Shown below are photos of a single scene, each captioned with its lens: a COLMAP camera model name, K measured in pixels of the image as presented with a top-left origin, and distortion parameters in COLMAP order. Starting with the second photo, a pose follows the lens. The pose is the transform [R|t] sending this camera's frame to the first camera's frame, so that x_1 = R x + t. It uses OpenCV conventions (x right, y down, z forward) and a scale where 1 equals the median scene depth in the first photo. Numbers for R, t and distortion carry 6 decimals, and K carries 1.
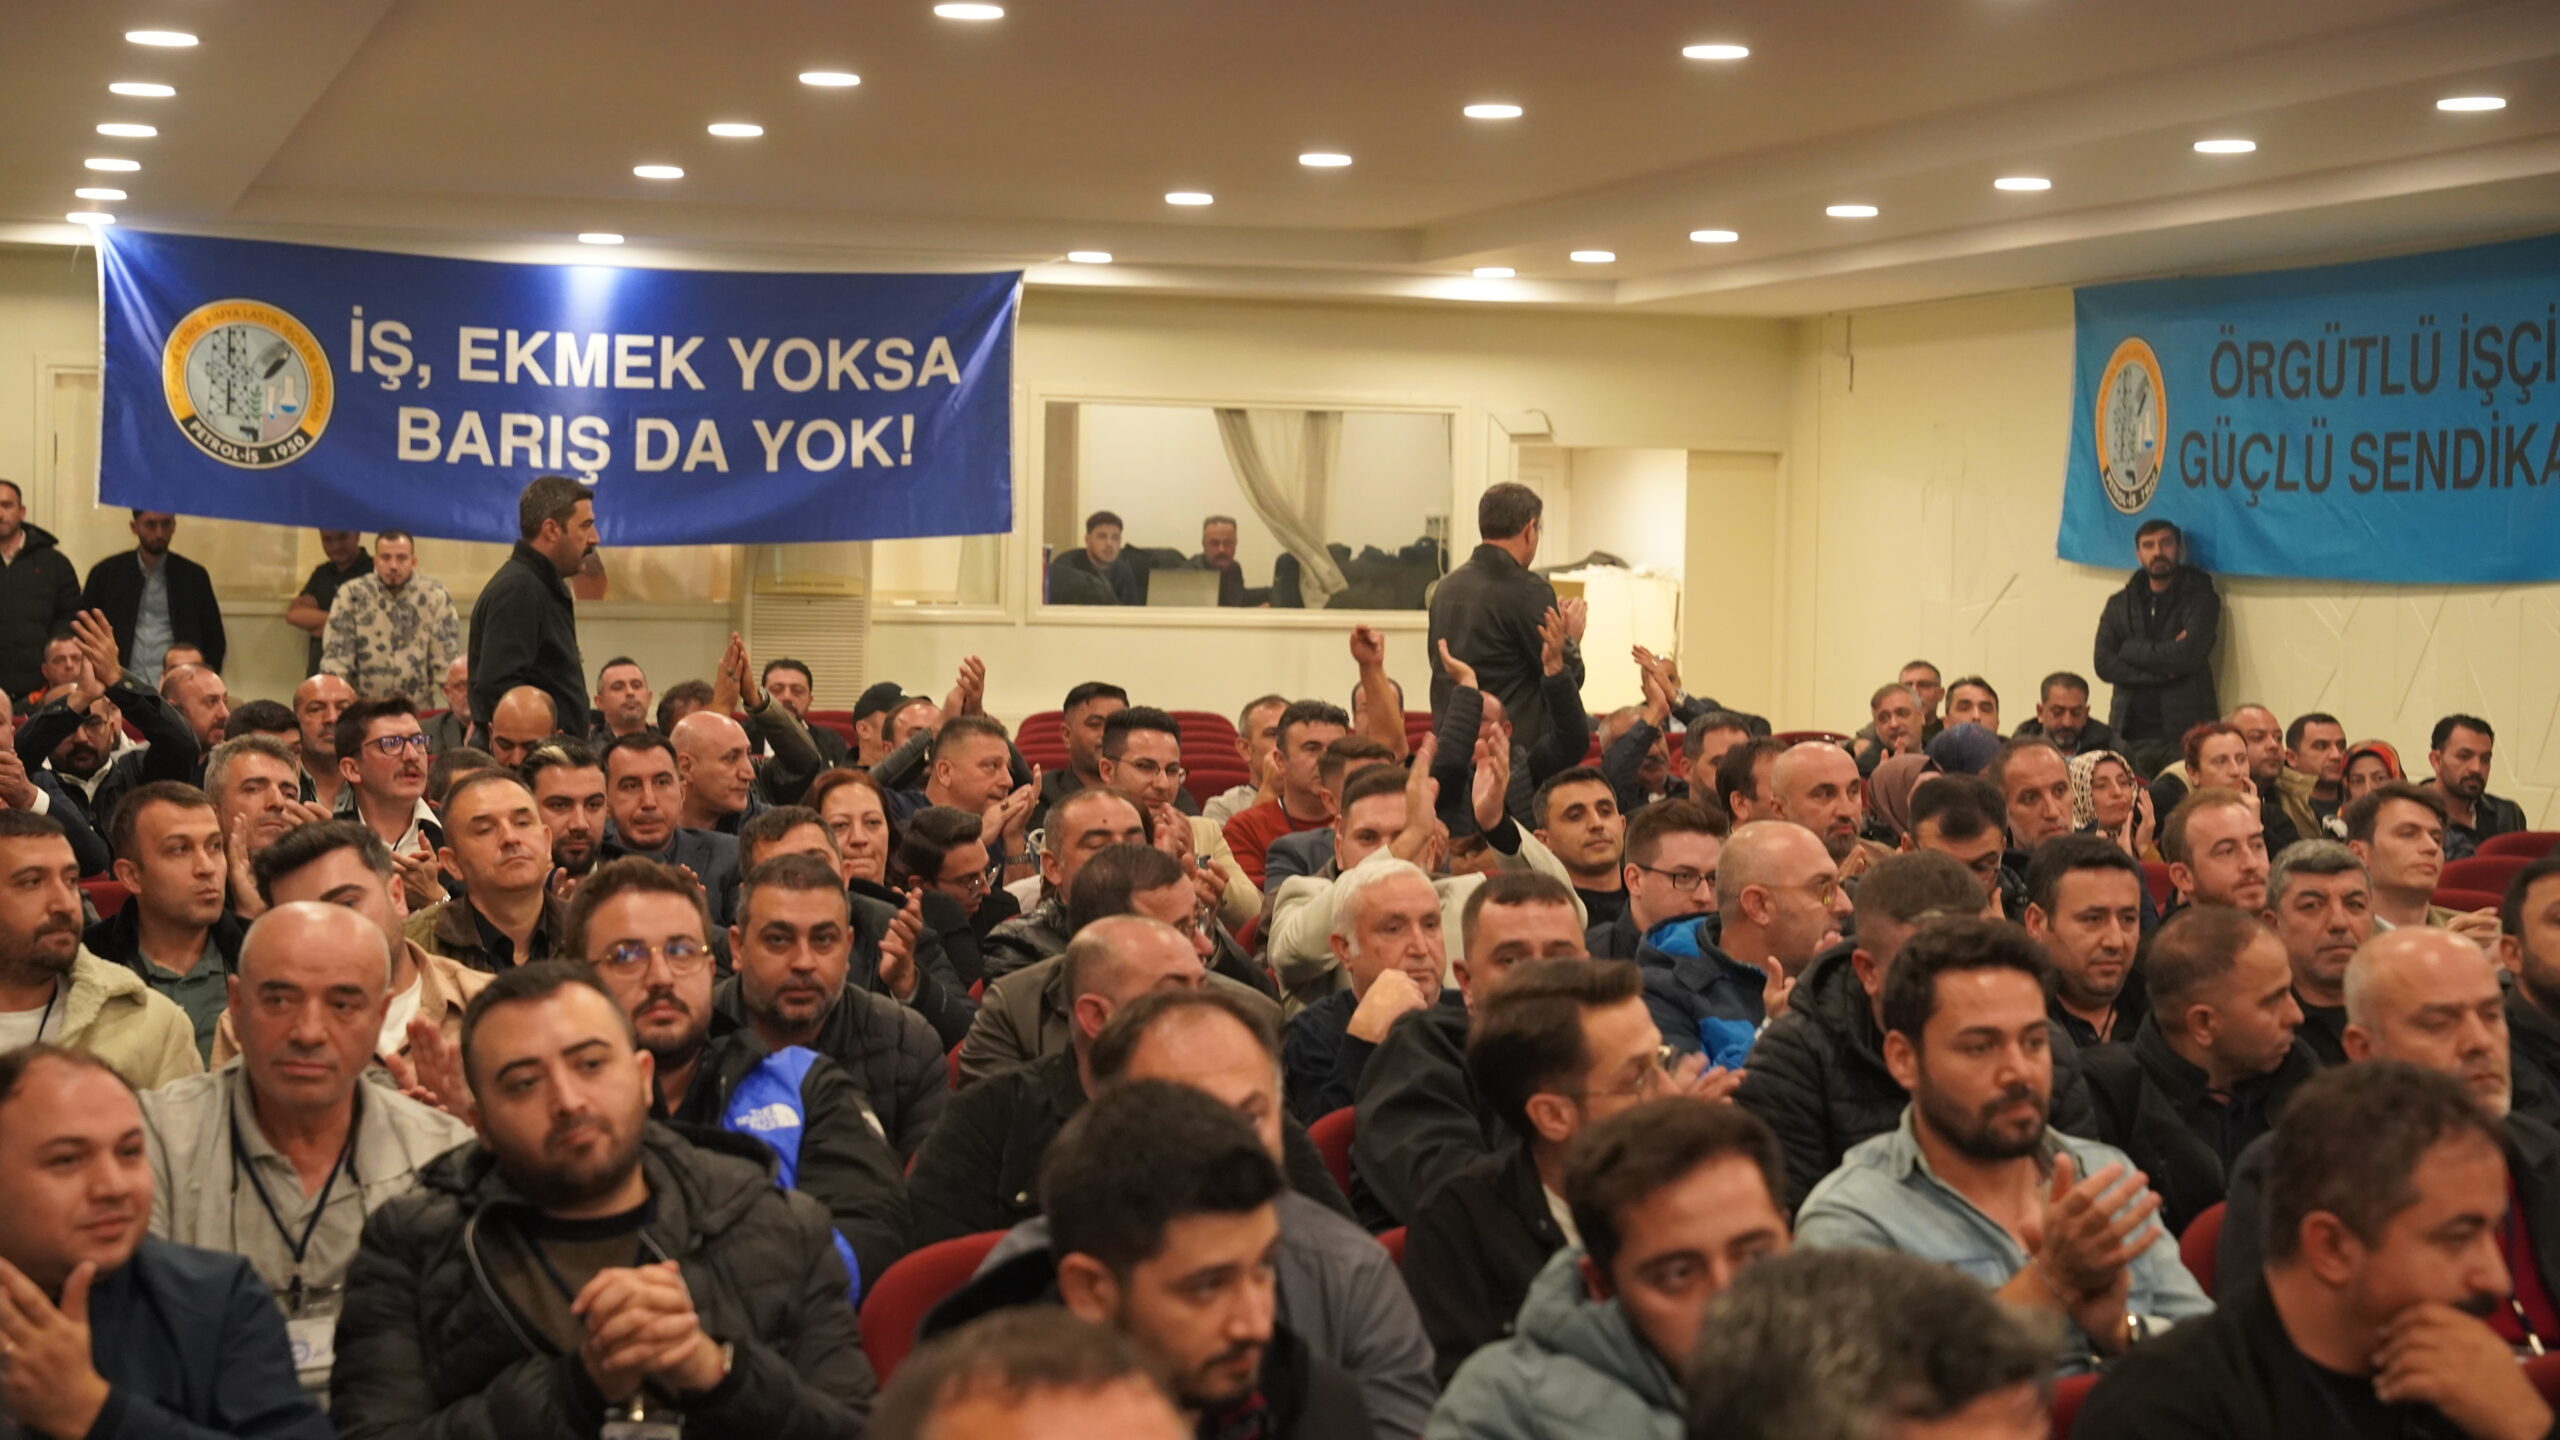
lens RADIAL K [[4145.7, 0, 1283.4], [0, 4145.7, 728.6], [0, 0, 1]] dist [-0.004748, 0.000000]
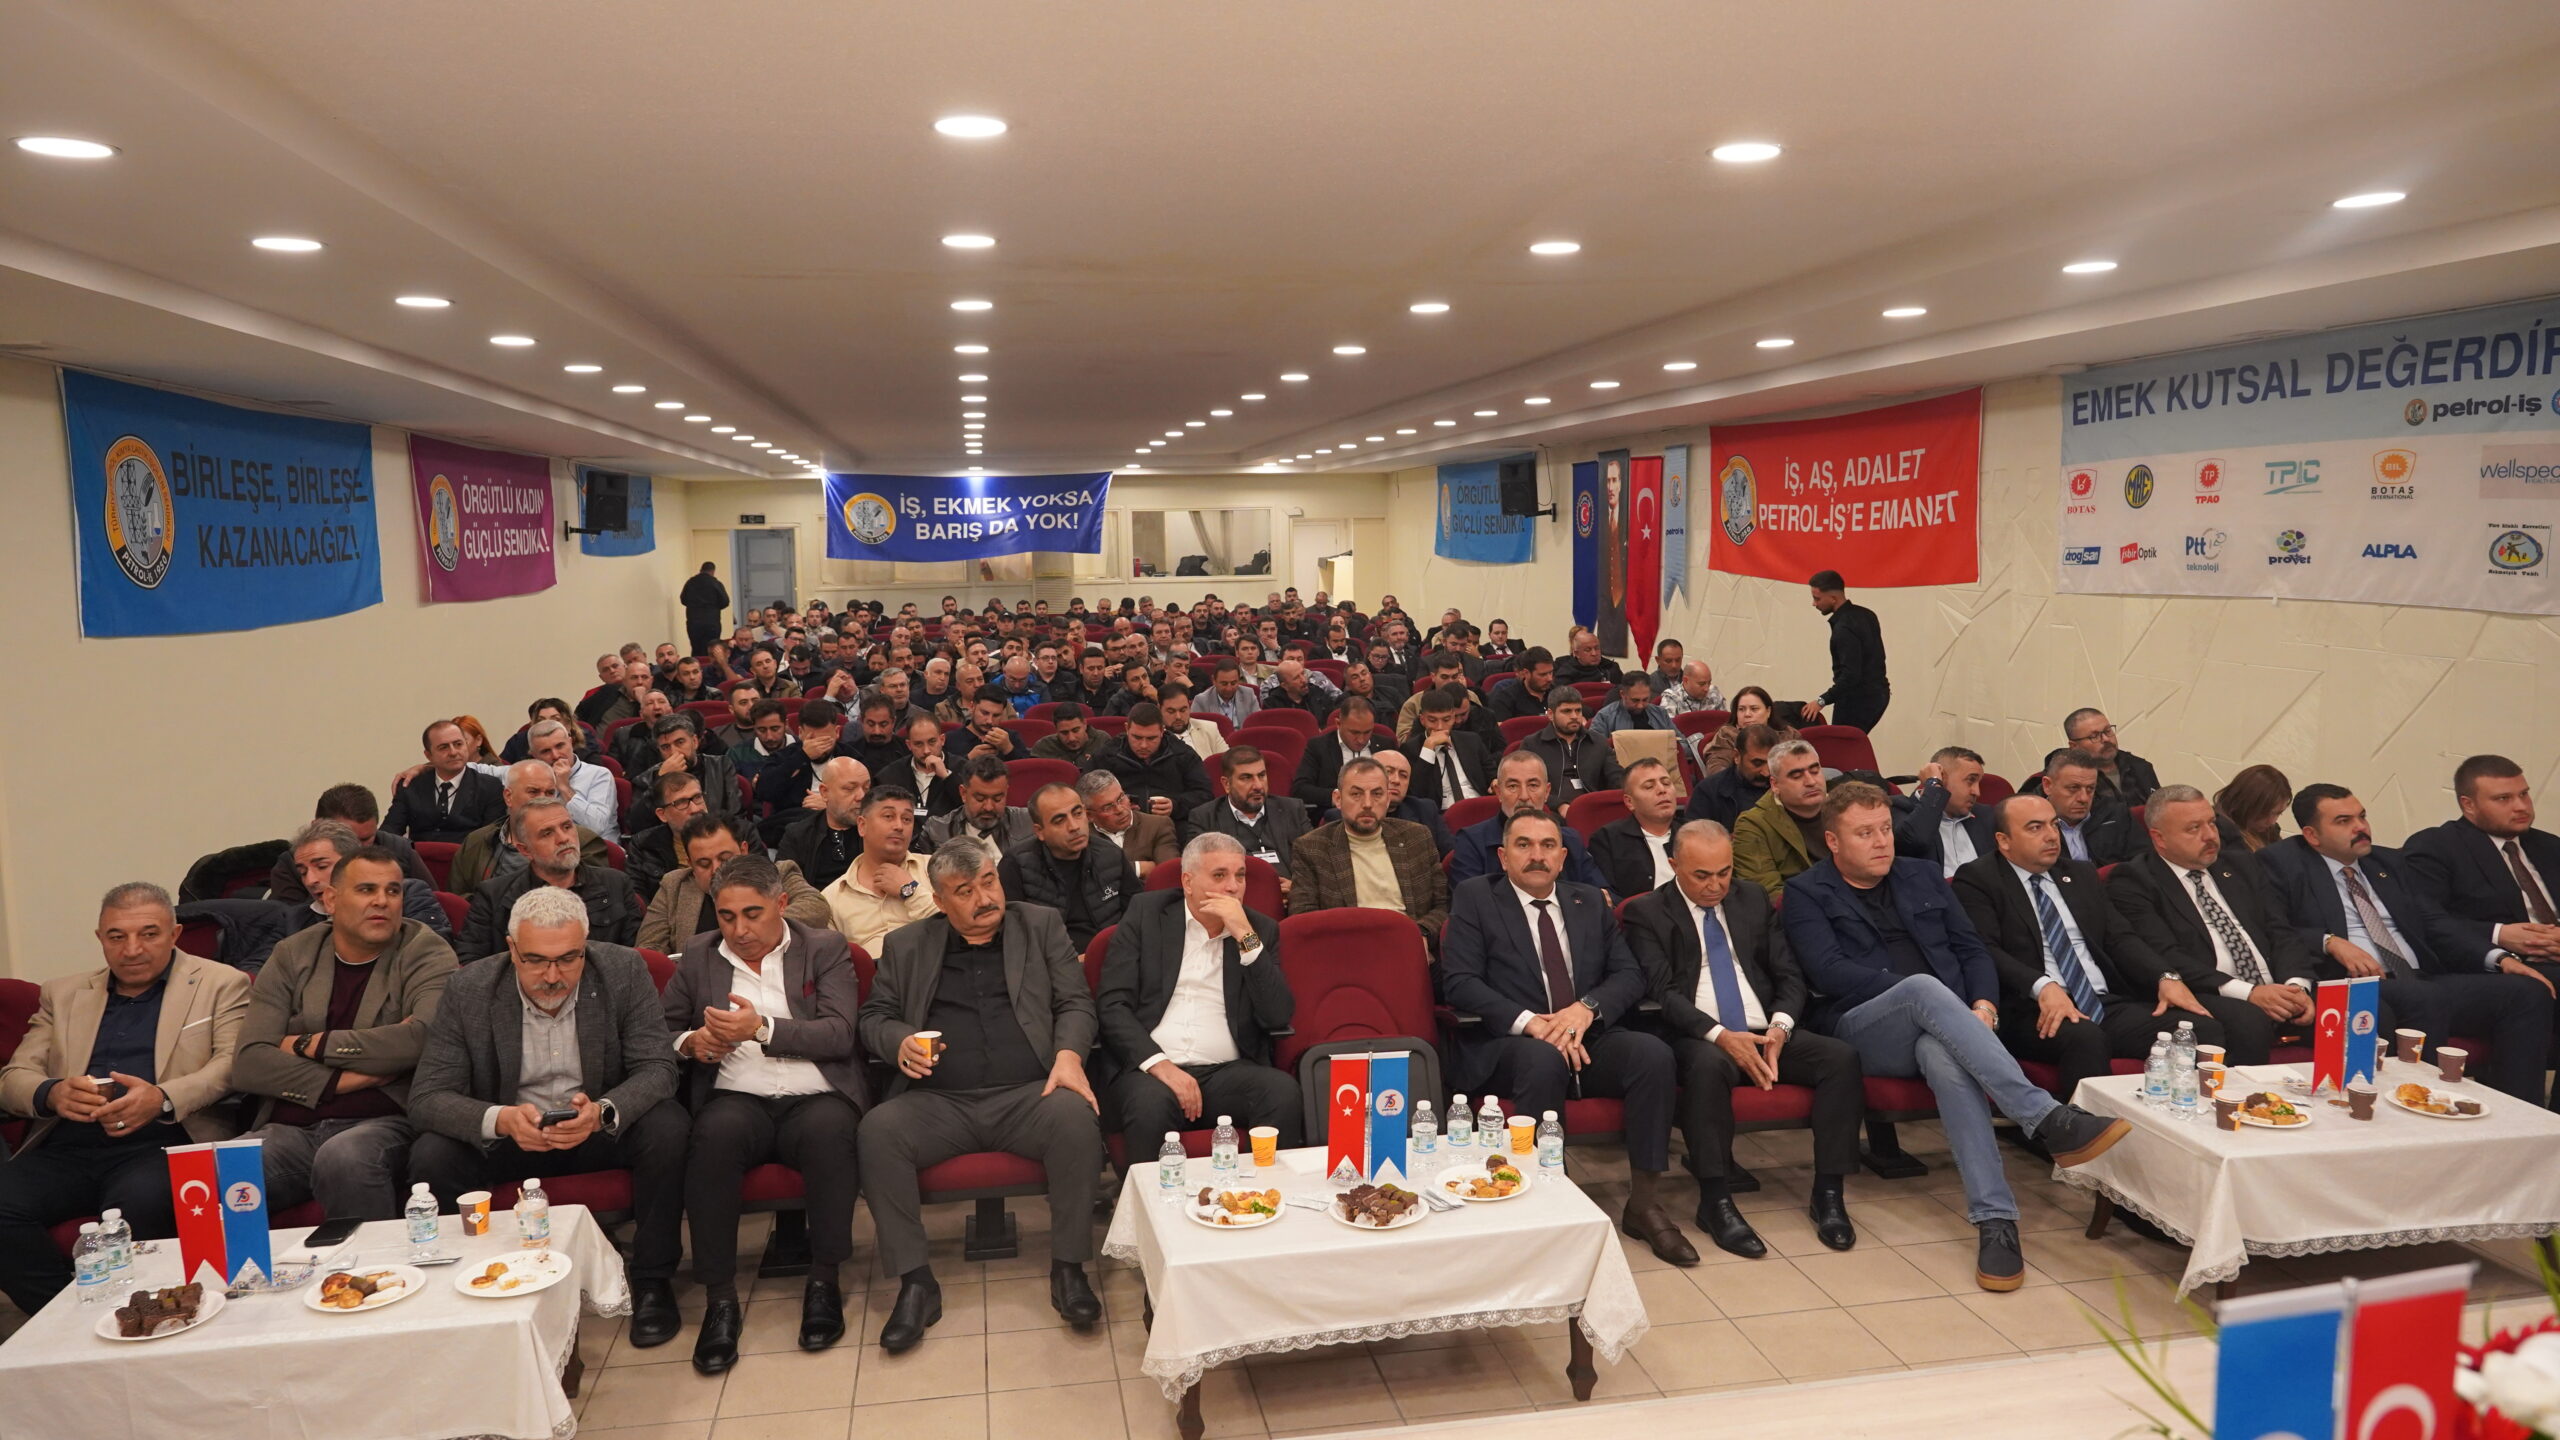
lens RADIAL K [[1708.7, 0, 1278.6], [0, 1708.7, 738.7], [0, 0, 1]] dist [-0.015352, -0.001306]
pose [[0.990224, -0.016326, -0.138528, 0.246849], [0.027410, 0.996538, 0.078488, -0.006890], [0.136767, -0.081518, 0.987243, -0.290360]]
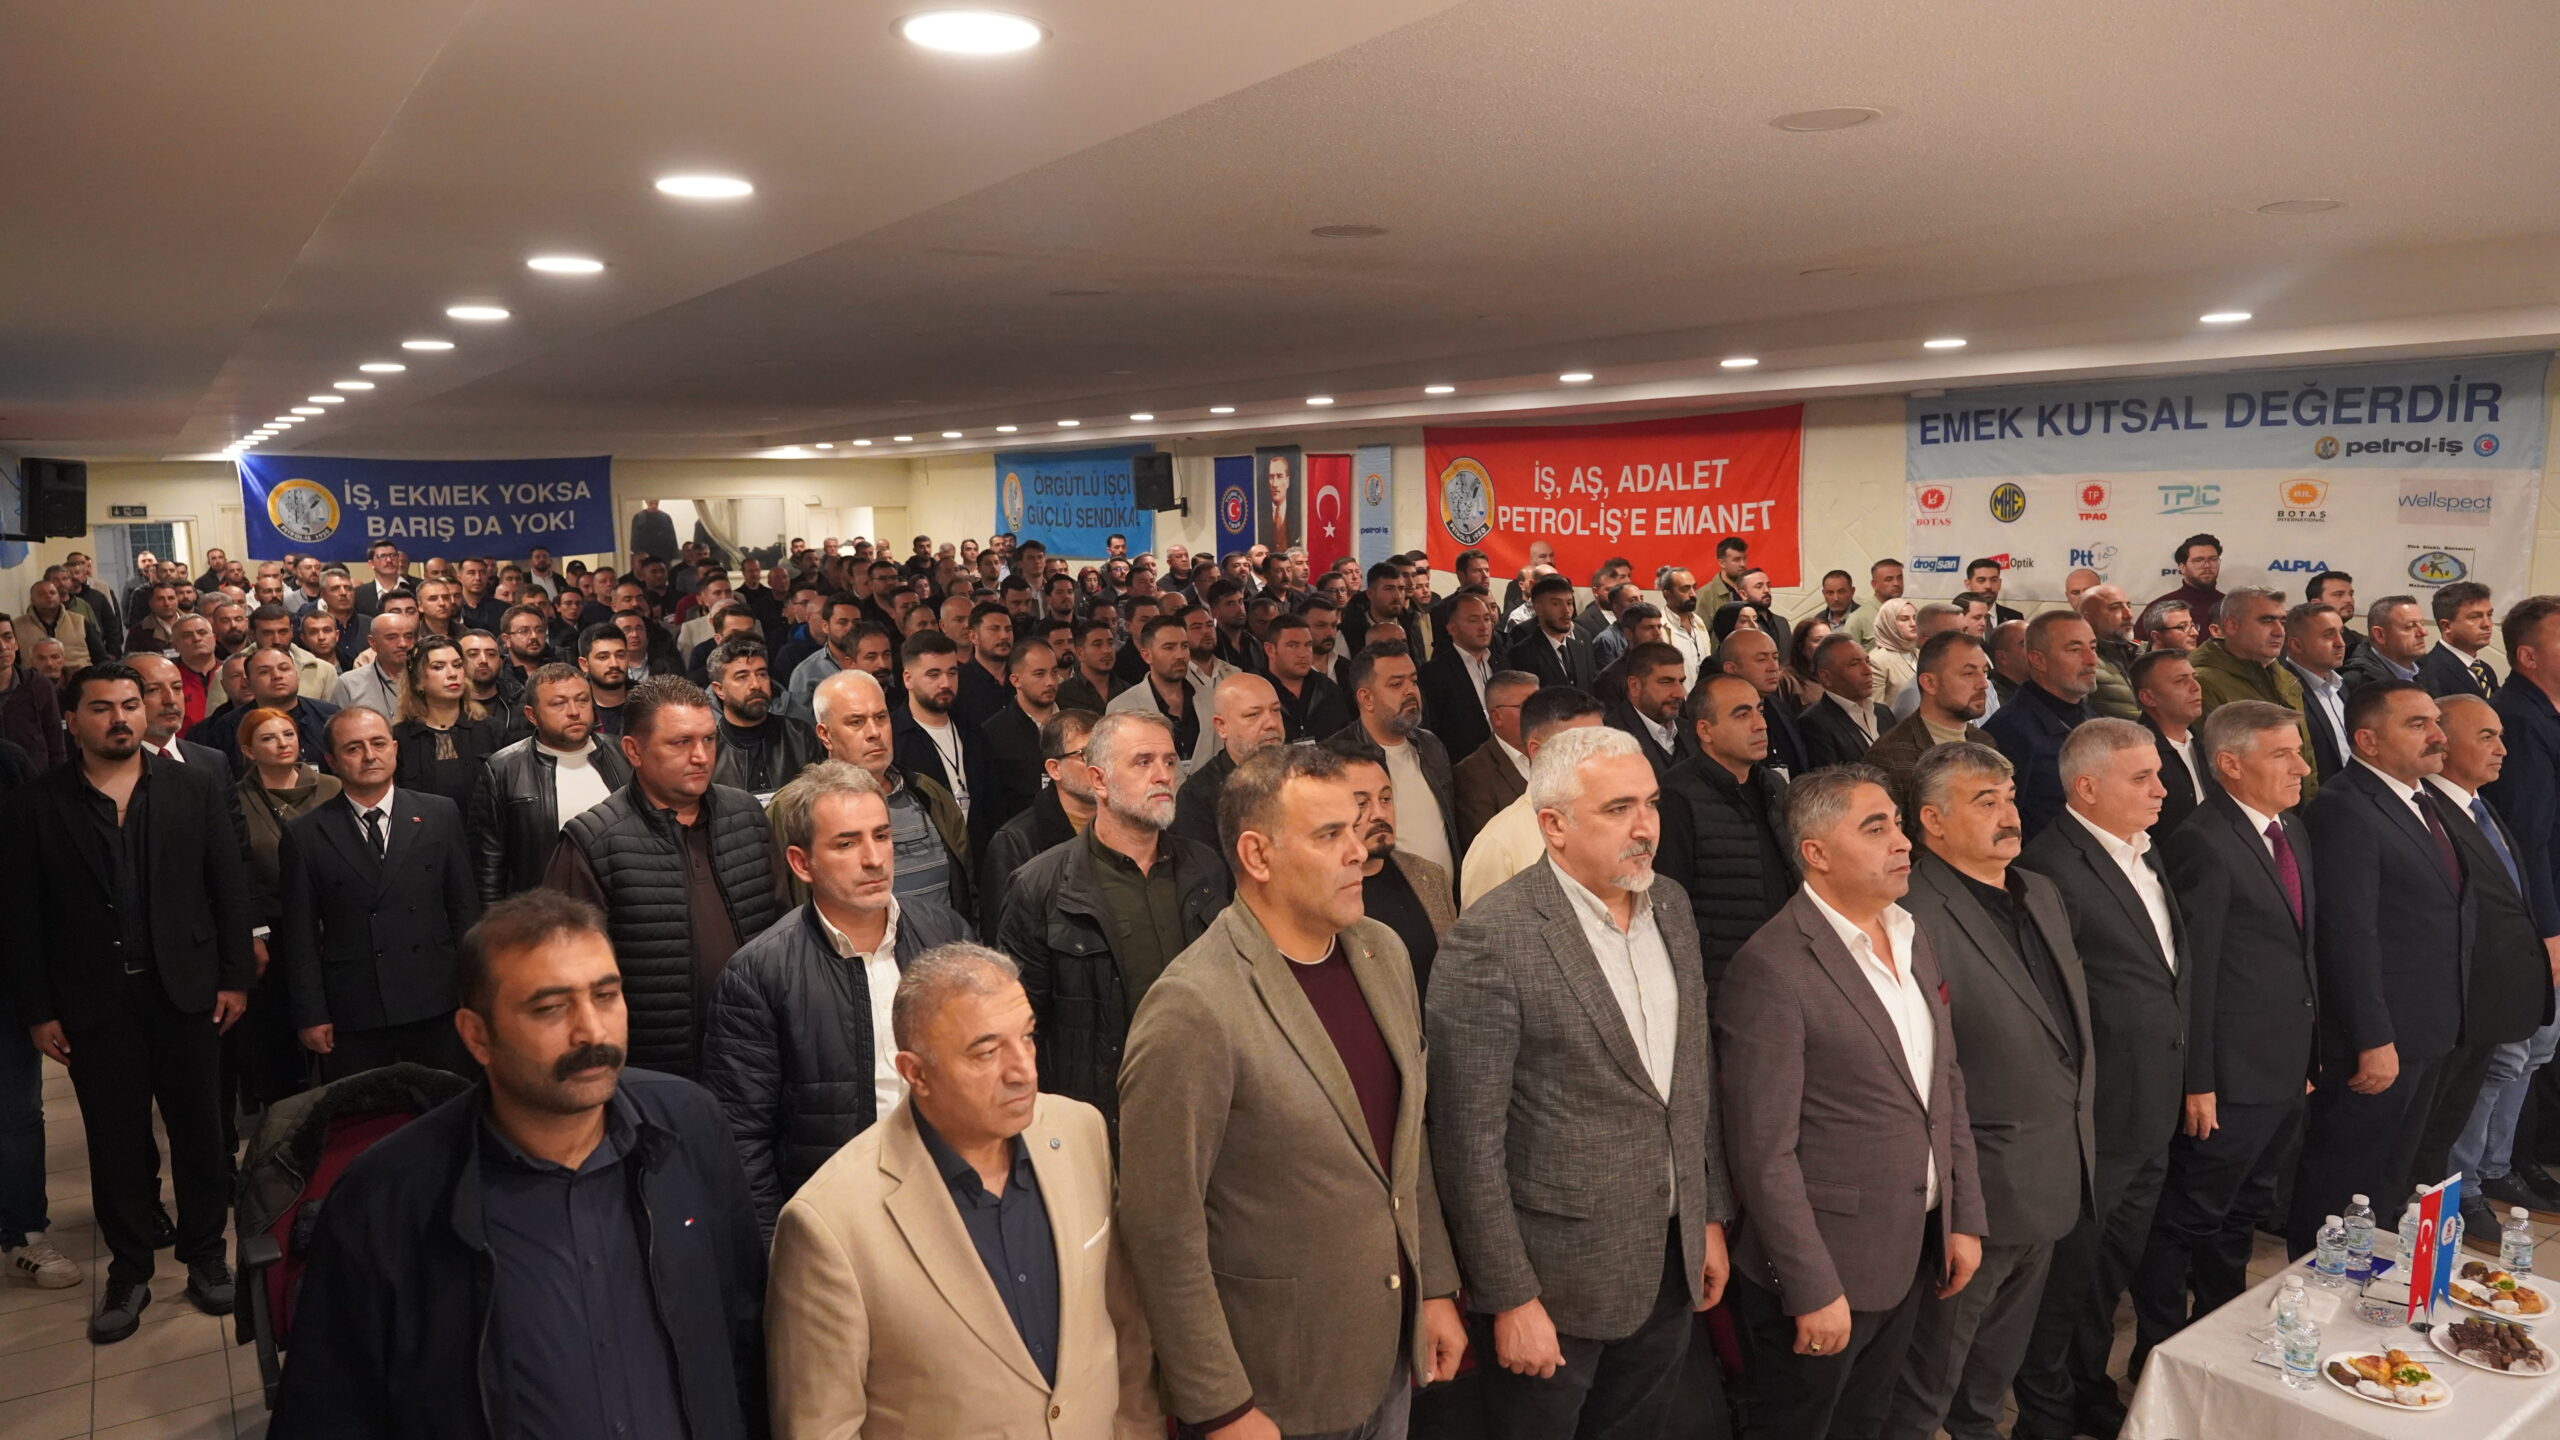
lens RADIAL K [[1708.7, 0, 1282.5], [0, 1708.7, 719.7], [0, 0, 1]] dist [-0.015352, -0.001306]
pose [[0.959240, -0.068499, 0.274164, 0.042899], [0.042901, 0.994231, 0.098306, -0.029523], [-0.279317, -0.082537, 0.956645, -0.223207]]
